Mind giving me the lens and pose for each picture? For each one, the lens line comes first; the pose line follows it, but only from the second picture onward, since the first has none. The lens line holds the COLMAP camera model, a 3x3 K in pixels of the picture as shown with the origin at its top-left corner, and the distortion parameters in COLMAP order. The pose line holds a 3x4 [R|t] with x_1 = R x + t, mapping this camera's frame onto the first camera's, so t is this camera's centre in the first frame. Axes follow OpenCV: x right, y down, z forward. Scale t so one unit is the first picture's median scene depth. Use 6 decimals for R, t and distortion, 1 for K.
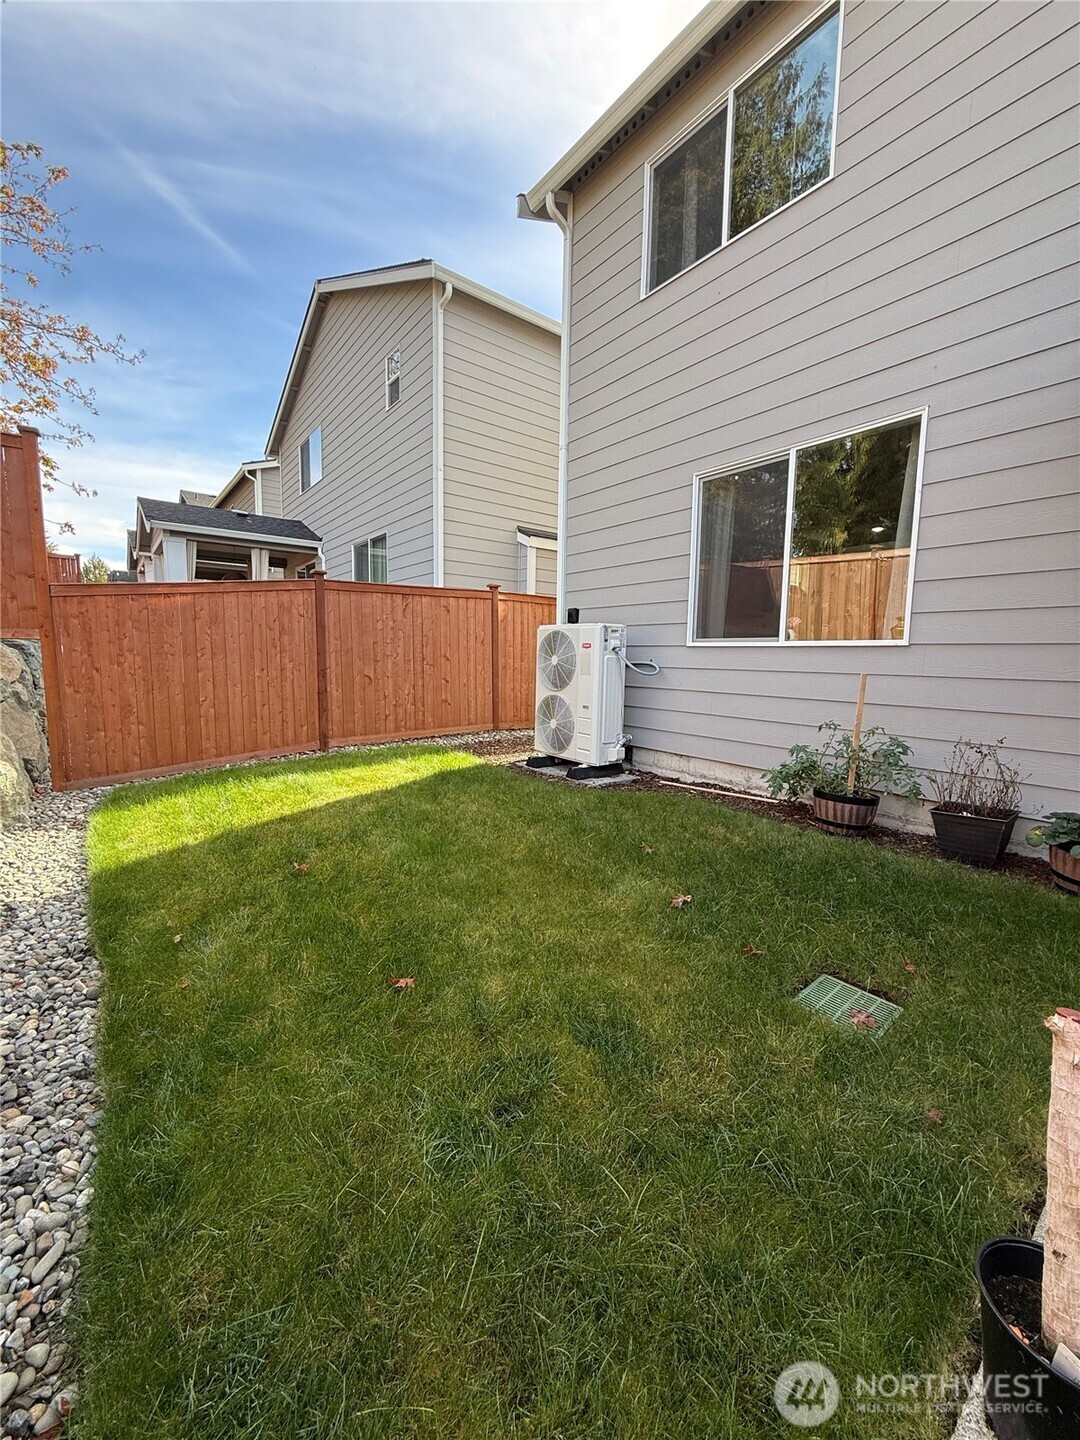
lens RADIAL K [[574.8, 0, 543.1], [0, 574.8, 717.3], [0, 0, 1]] dist [0.000632, -0.000222]
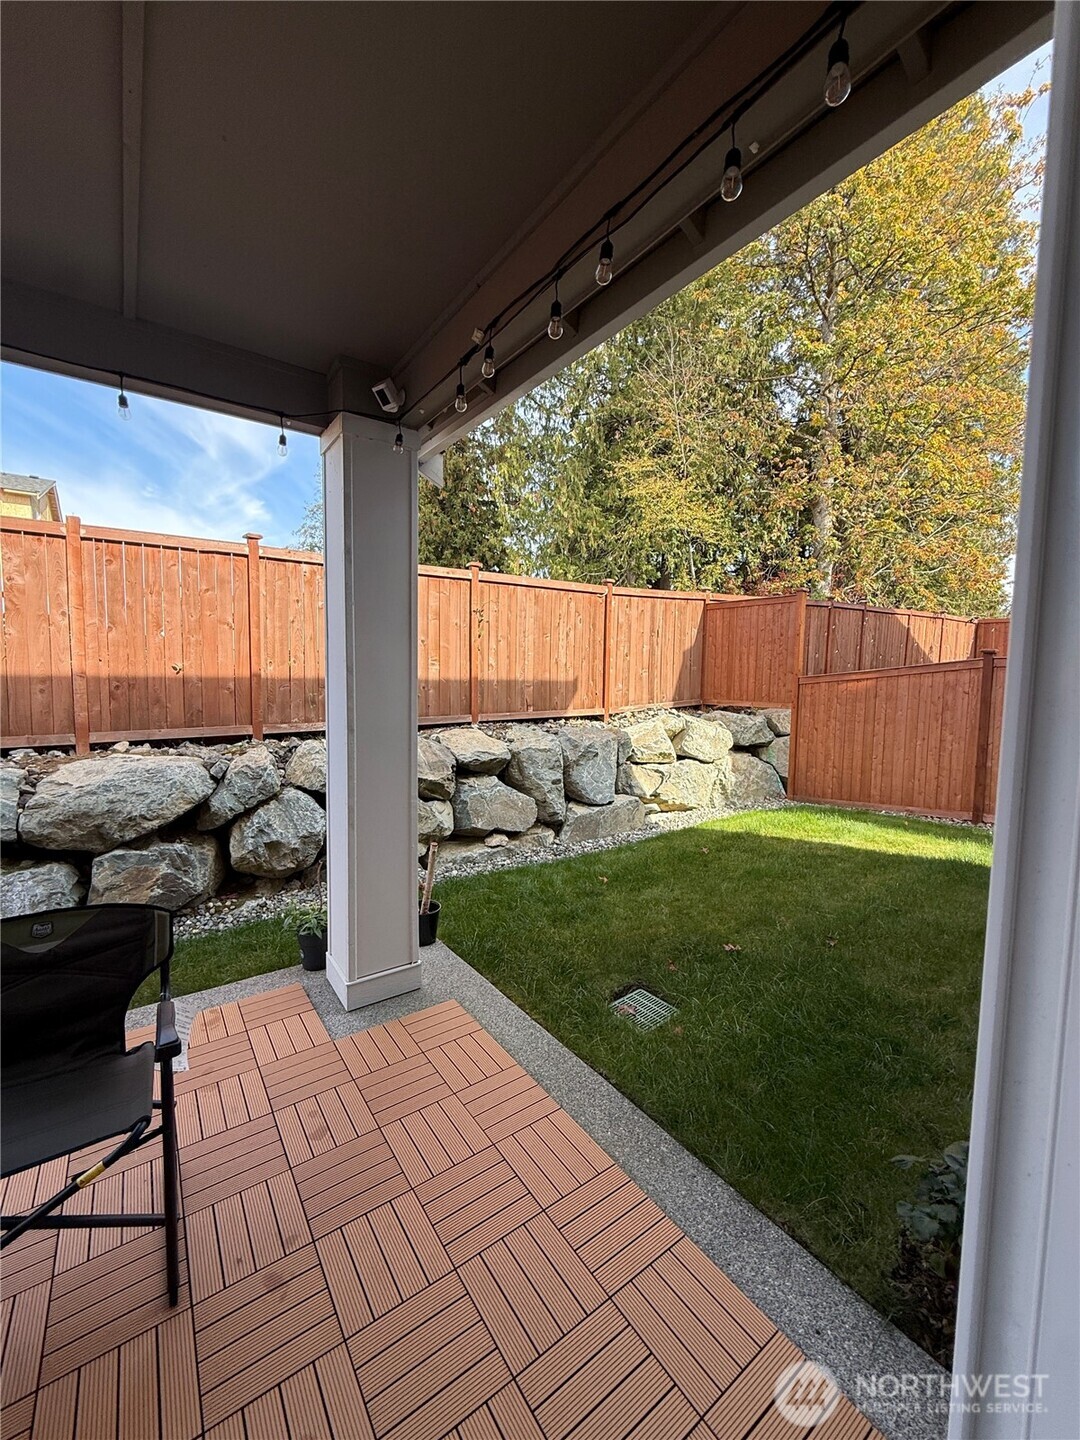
lens RADIAL K [[574.8, 0, 542.3], [0, 574.8, 718.9], [0, 0, 1]] dist [0.000632, -0.000222]
pose [[-0.040450, 0.059716, -0.997396, 0.726826], [-0.125554, 0.989997, 0.064365, -0.104372], [0.991262, 0.127831, -0.032547, 0.270863]]
